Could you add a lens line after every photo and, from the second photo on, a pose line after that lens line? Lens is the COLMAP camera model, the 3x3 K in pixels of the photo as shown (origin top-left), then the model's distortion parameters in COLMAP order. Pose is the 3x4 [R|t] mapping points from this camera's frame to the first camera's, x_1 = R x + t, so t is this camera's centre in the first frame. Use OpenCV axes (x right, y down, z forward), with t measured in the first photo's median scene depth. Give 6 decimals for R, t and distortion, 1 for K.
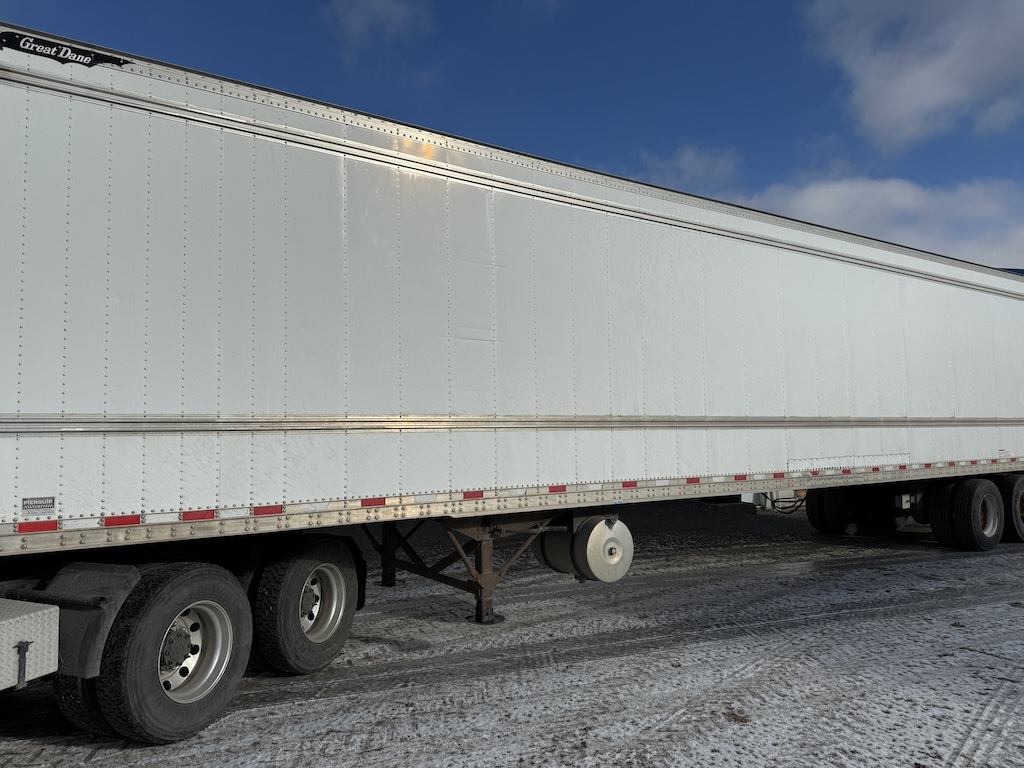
lens RADIAL K [[723.3, 0, 513.0], [0, 723.3, 382.8], [0, 0, 1]] dist [0.011919, -0.008122]
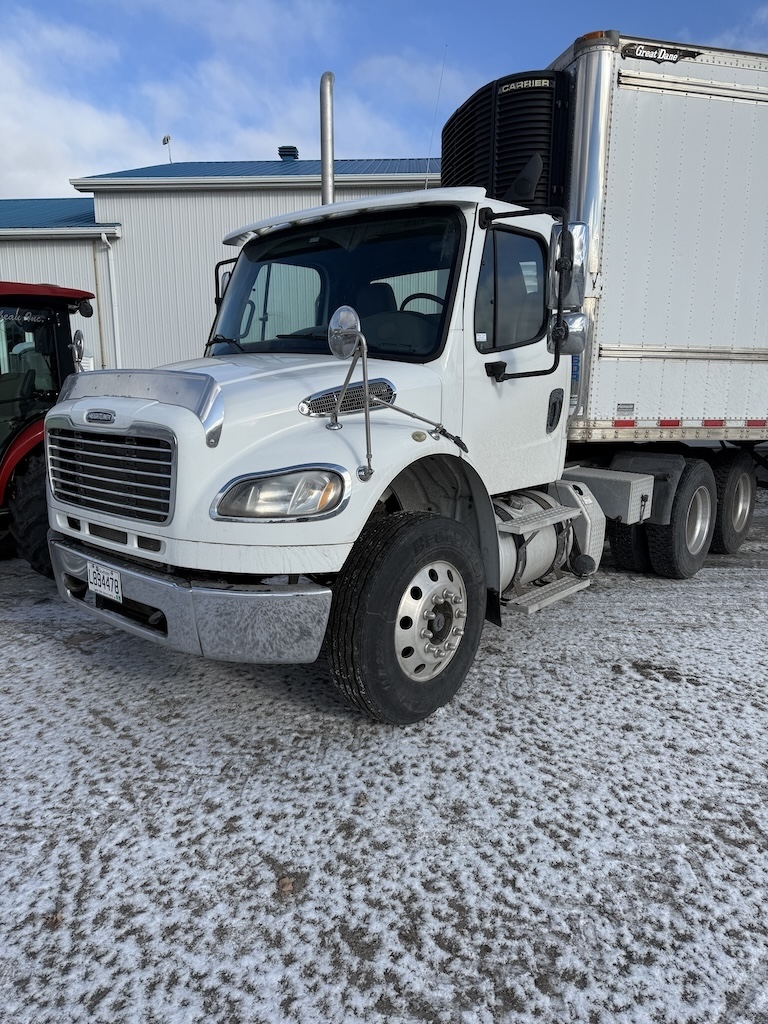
lens RADIAL K [[723.3, 0, 383.2], [0, 723.3, 511.4], [0, 0, 1]] dist [0.011919, -0.008122]
pose [[0.938723, 0.085102, -0.334000, -0.567704], [-0.001732, 0.970192, 0.242332, 0.016158], [0.344667, -0.226904, 0.910889, -0.499096]]
